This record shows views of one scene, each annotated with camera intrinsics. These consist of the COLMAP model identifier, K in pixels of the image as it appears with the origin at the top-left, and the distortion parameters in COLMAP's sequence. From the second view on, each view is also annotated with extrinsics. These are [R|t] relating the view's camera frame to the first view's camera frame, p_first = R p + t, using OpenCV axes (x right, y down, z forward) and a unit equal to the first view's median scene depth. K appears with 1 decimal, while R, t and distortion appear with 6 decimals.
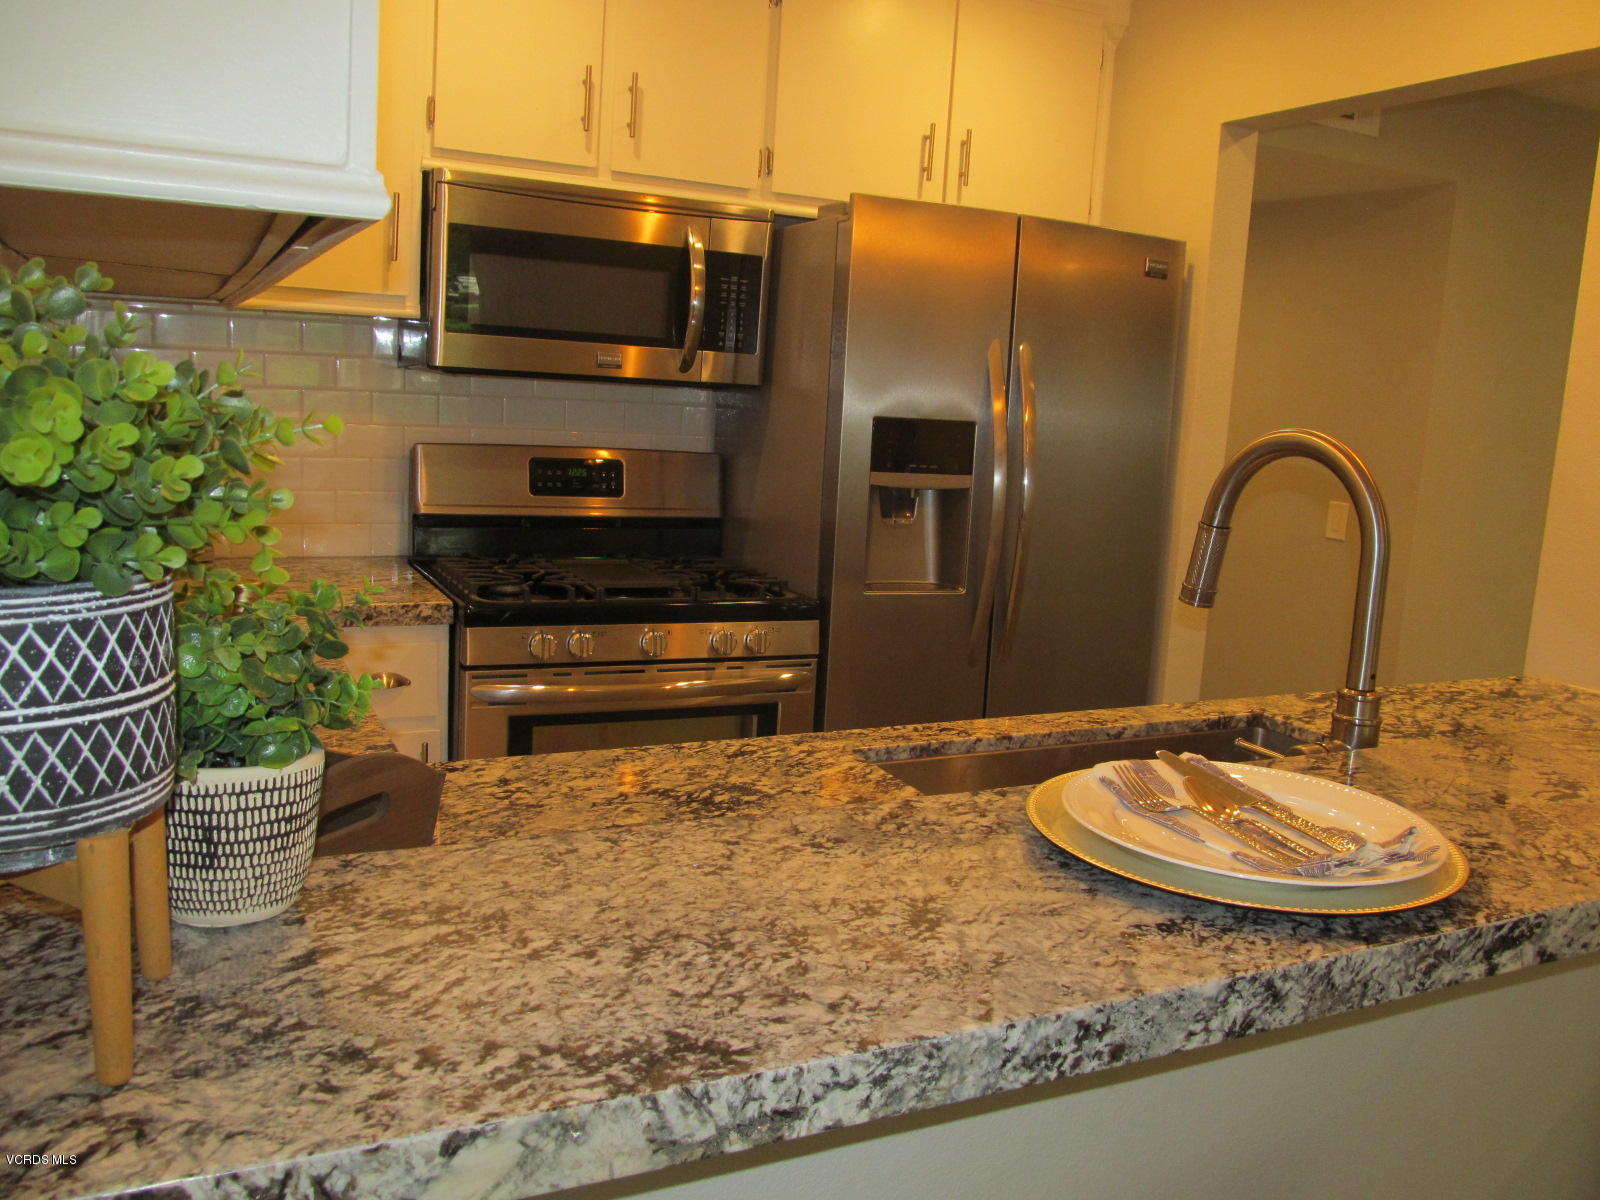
lens RADIAL K [[1327.4, 0, 803.0], [0, 1327.4, 593.4], [0, 0, 1]] dist [-0.059223, 0.026098]
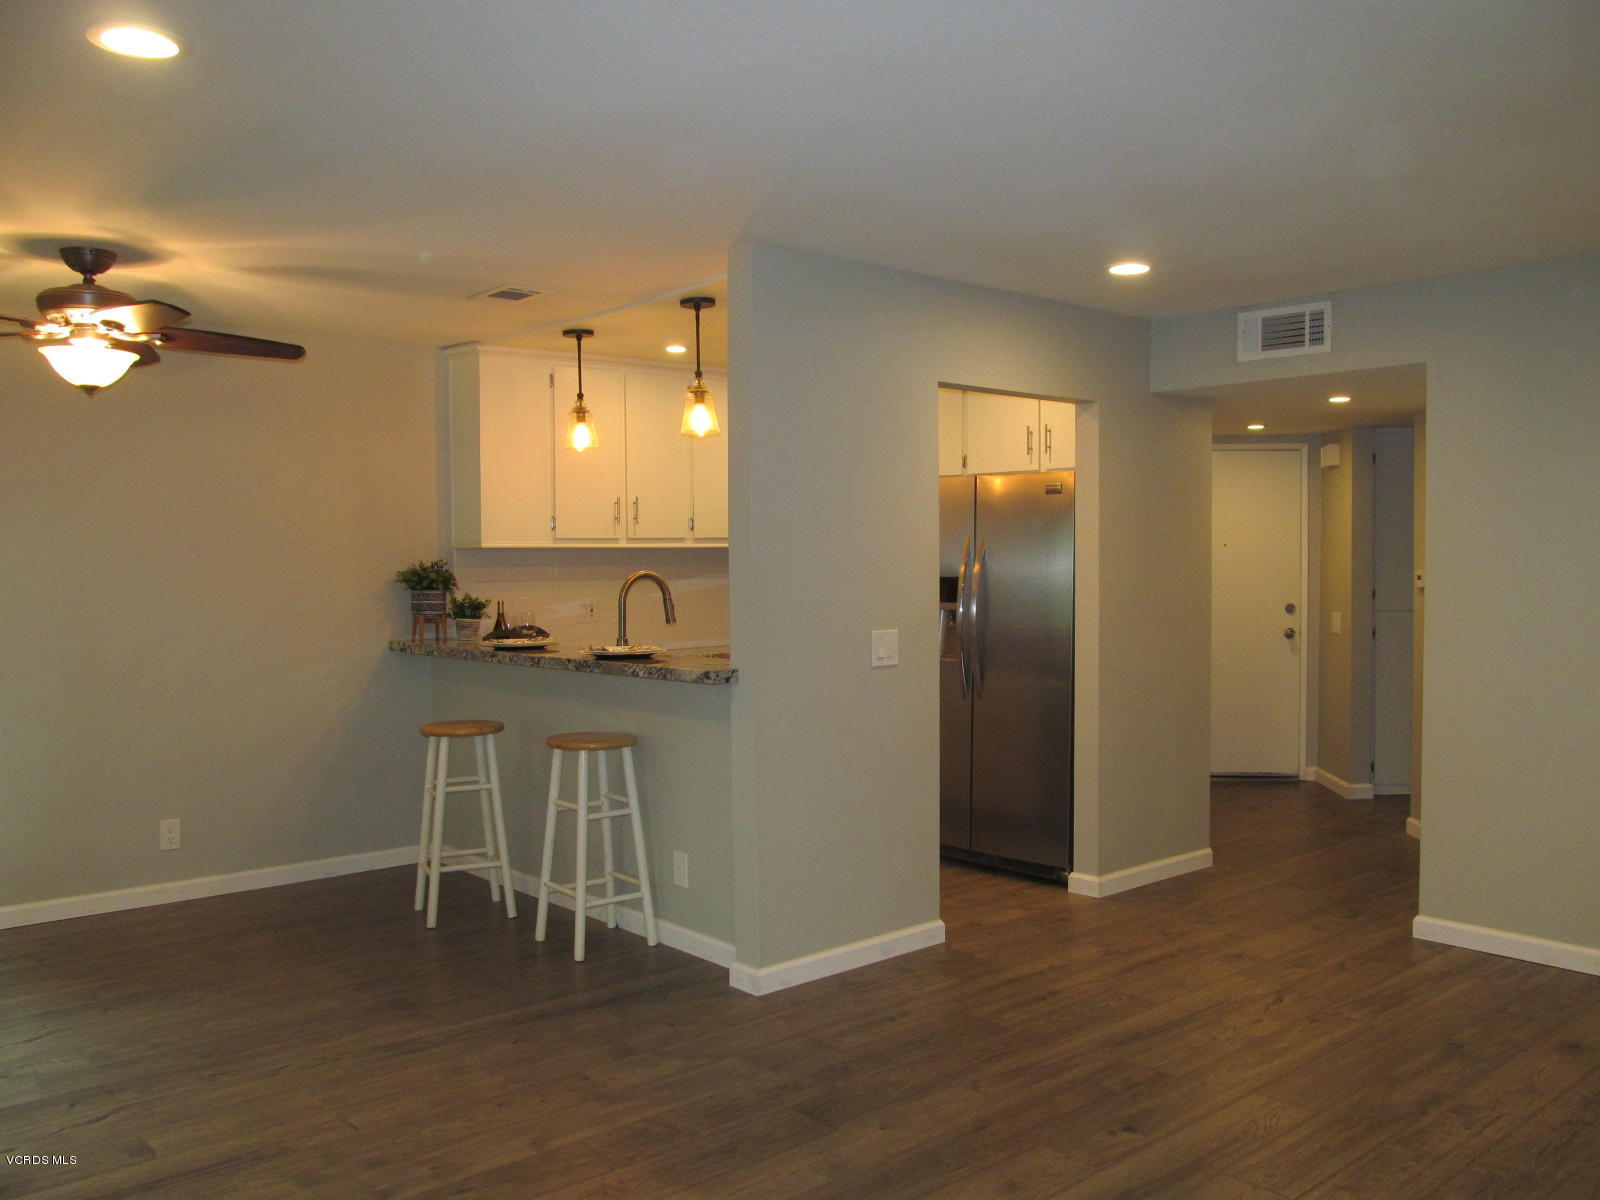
lens RADIAL K [[1327.4, 0, 806.4], [0, 1327.4, 590.6], [0, 0, 1]] dist [-0.059223, 0.026098]
pose [[0.265199, -0.033045, -0.963627, 3.798855], [-0.128727, 0.989252, -0.069350, 0.121128], [0.955562, 0.142436, 0.258094, 0.444074]]
